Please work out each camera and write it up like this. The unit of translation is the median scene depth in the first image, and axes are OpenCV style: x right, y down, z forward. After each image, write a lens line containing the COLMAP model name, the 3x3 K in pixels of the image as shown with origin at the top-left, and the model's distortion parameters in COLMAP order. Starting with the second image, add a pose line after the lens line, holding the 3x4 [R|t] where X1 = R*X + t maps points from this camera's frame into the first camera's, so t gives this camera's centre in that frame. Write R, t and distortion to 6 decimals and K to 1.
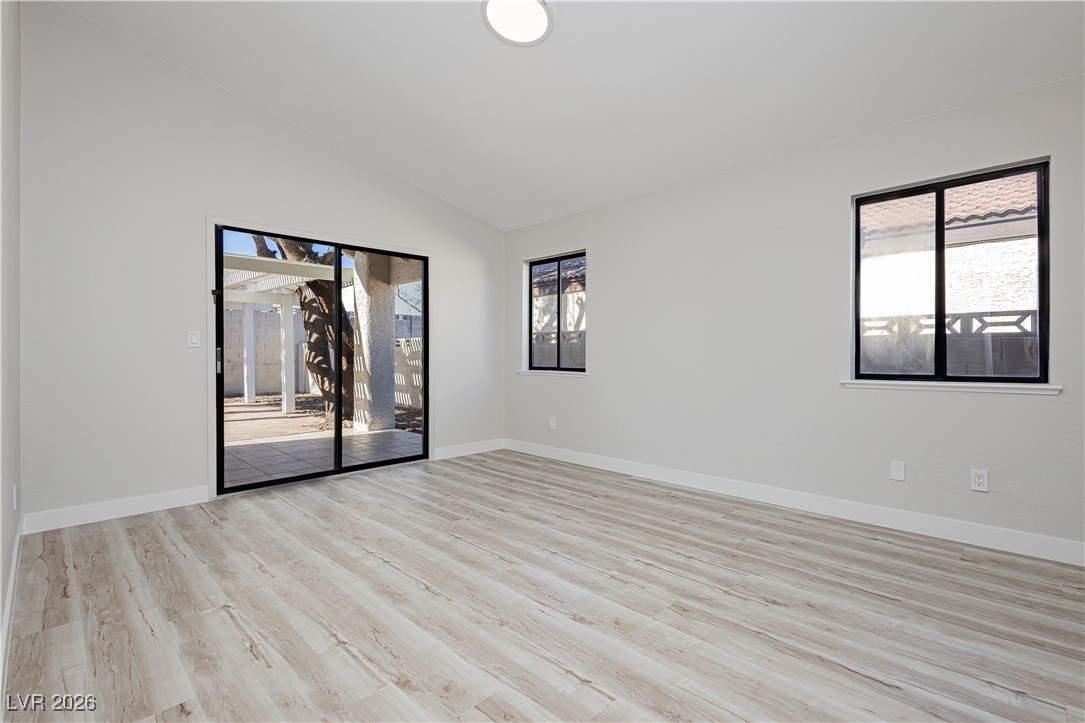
lens RADIAL K [[498.3, 0, 544.9], [0, 498.3, 359.3], [0, 0, 1]] dist [0.008982, -0.001037]
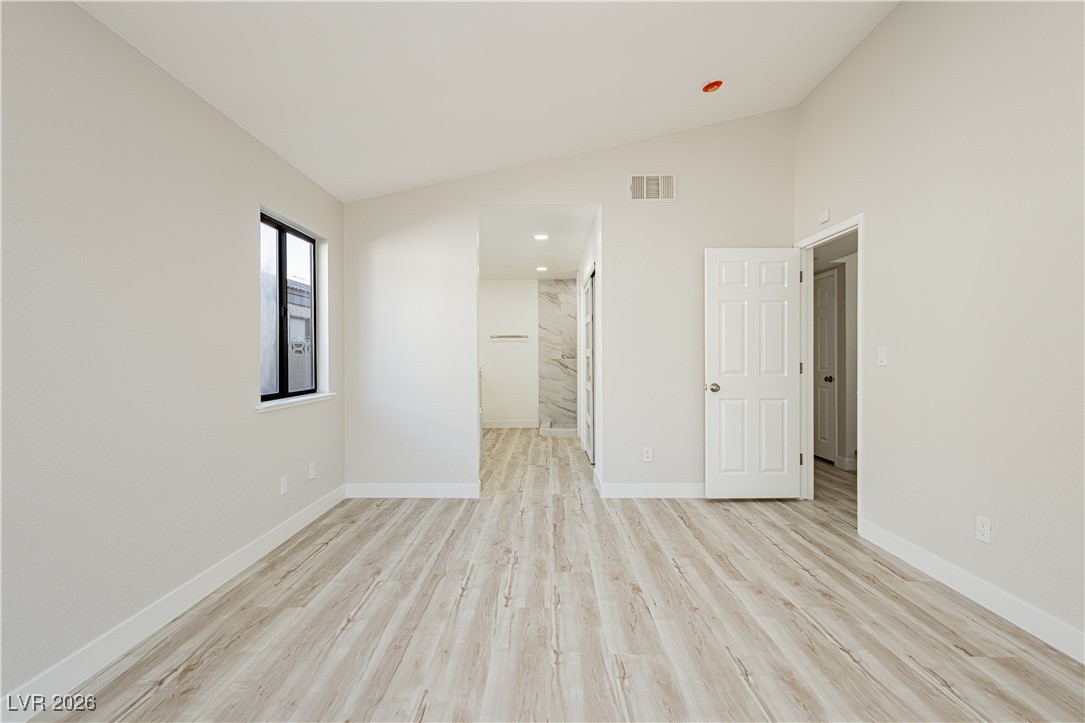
lens RADIAL K [[498.3, 0, 549.8], [0, 498.3, 358.1], [0, 0, 1]] dist [0.008982, -0.001037]
pose [[-0.709377, 0.002286, 0.704826, -0.515704], [0.008758, 0.999946, 0.005571, -0.054957], [-0.704775, 0.010125, -0.709358, 1.586656]]
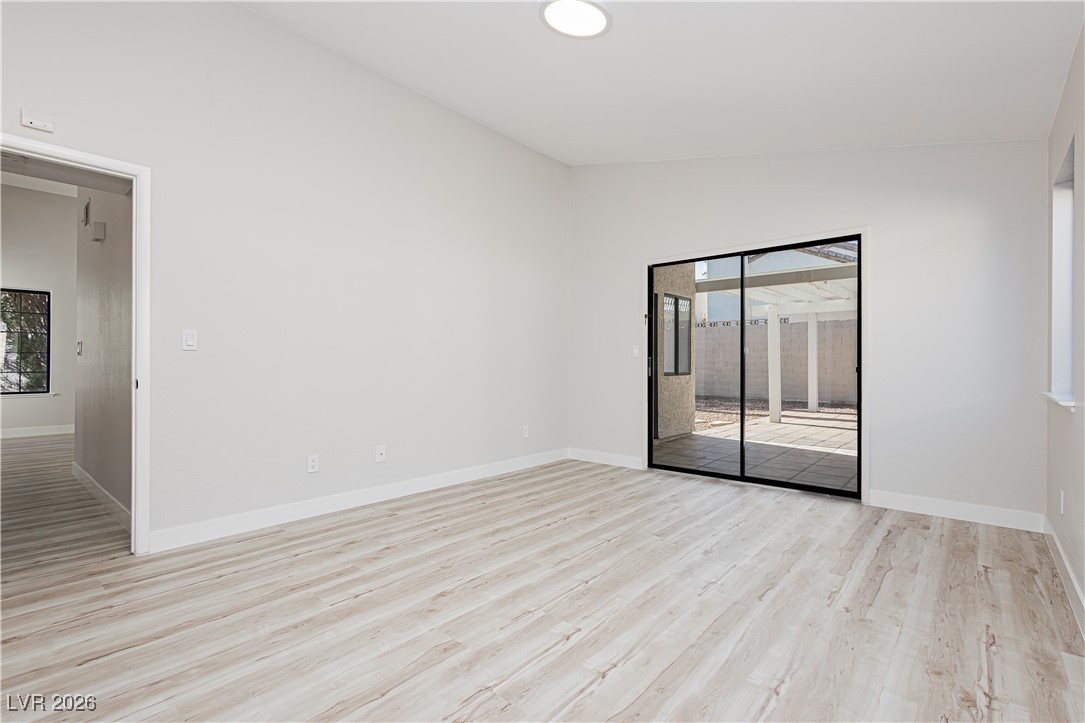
lens RADIAL K [[498.3, 0, 540.1], [0, 498.3, 363.4], [0, 0, 1]] dist [0.008982, -0.001037]
pose [[0.067380, -0.000095, -0.997727, 0.939795], [-0.012024, 0.999927, -0.000907, -0.001965], [0.997655, 0.012058, 0.067374, 0.884784]]
